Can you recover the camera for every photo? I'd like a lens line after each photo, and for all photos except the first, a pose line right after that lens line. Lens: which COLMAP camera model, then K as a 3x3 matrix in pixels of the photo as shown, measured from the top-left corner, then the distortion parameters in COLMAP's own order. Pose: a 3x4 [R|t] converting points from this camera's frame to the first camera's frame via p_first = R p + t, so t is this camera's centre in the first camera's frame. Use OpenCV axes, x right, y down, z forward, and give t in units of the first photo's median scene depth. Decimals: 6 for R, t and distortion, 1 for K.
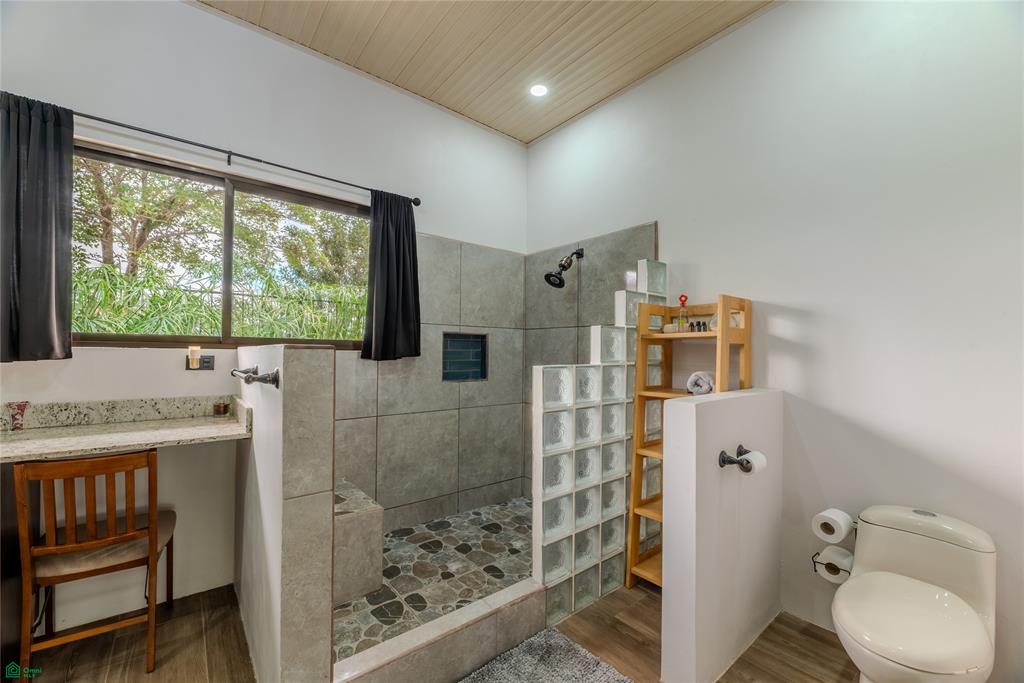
lens RADIAL K [[409.9, 0, 509.8], [0, 409.9, 344.4], [0, 0, 1]] dist [-0.003131, -0.002454]
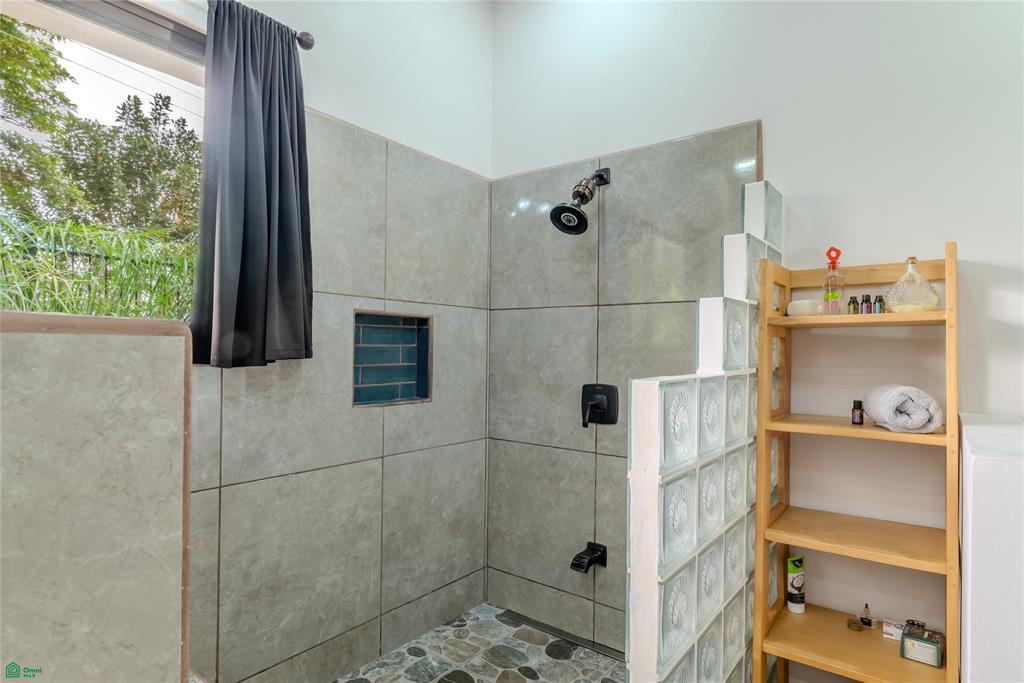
lens RADIAL K [[559.5, 0, 512.5], [0, 559.5, 344.6], [0, 0, 1]] dist [0.004828, -0.001116]
pose [[0.971717, 0.003373, 0.236125, -0.136732], [-0.005701, 0.999942, 0.009178, 0.005295], [-0.236080, -0.010265, 0.971679, 0.273164]]
